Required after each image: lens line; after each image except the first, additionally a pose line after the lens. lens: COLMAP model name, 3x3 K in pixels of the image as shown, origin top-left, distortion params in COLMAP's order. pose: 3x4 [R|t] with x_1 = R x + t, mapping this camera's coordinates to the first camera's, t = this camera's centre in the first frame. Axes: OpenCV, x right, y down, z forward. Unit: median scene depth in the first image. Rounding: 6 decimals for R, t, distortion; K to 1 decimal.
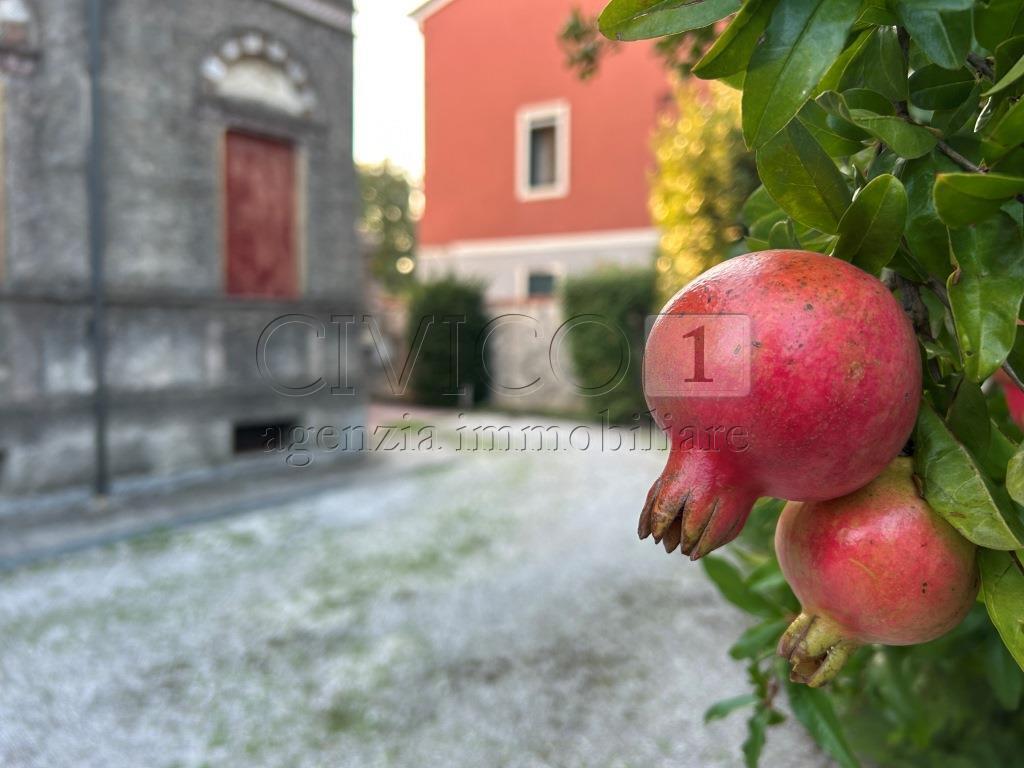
lens RADIAL K [[768.7, 0, 511.6], [0, 768.7, 373.5], [0, 0, 1]] dist [0.061113, -0.068787]
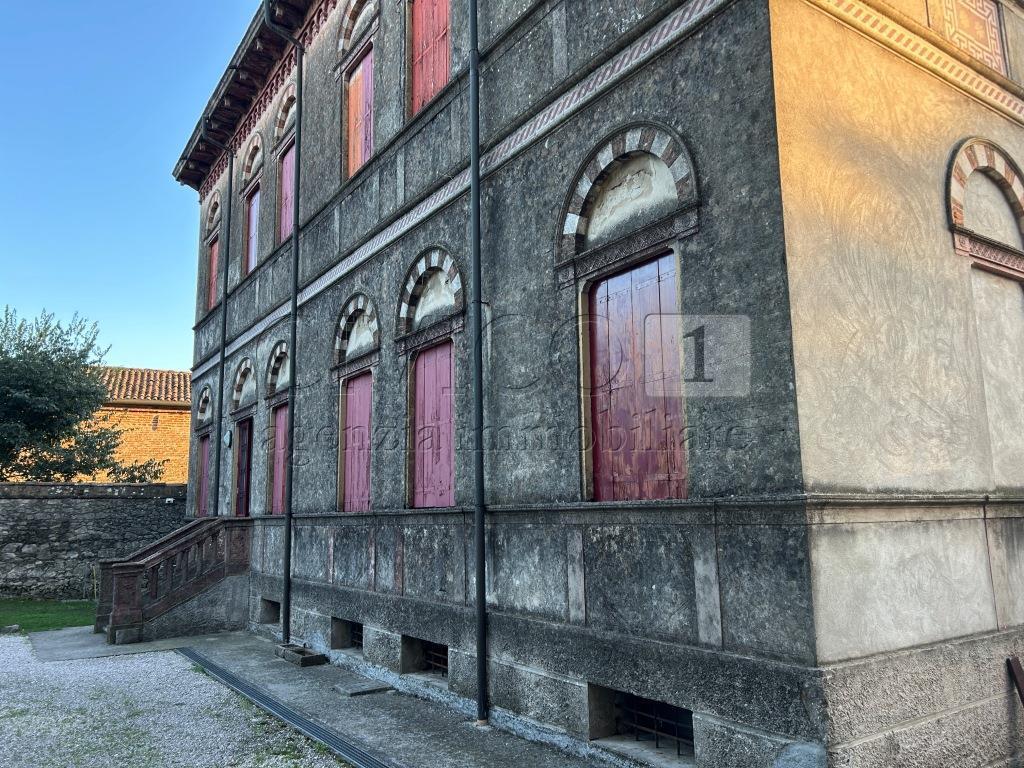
lens RADIAL K [[768.7, 0, 522.9], [0, 768.7, 390.0], [0, 0, 1]] dist [0.061113, -0.068787]
pose [[-0.363435, -0.145931, -0.920119, 0.394926], [-0.038090, 0.989157, -0.141835, -0.108519], [0.930841, -0.016501, -0.365053, 1.363162]]
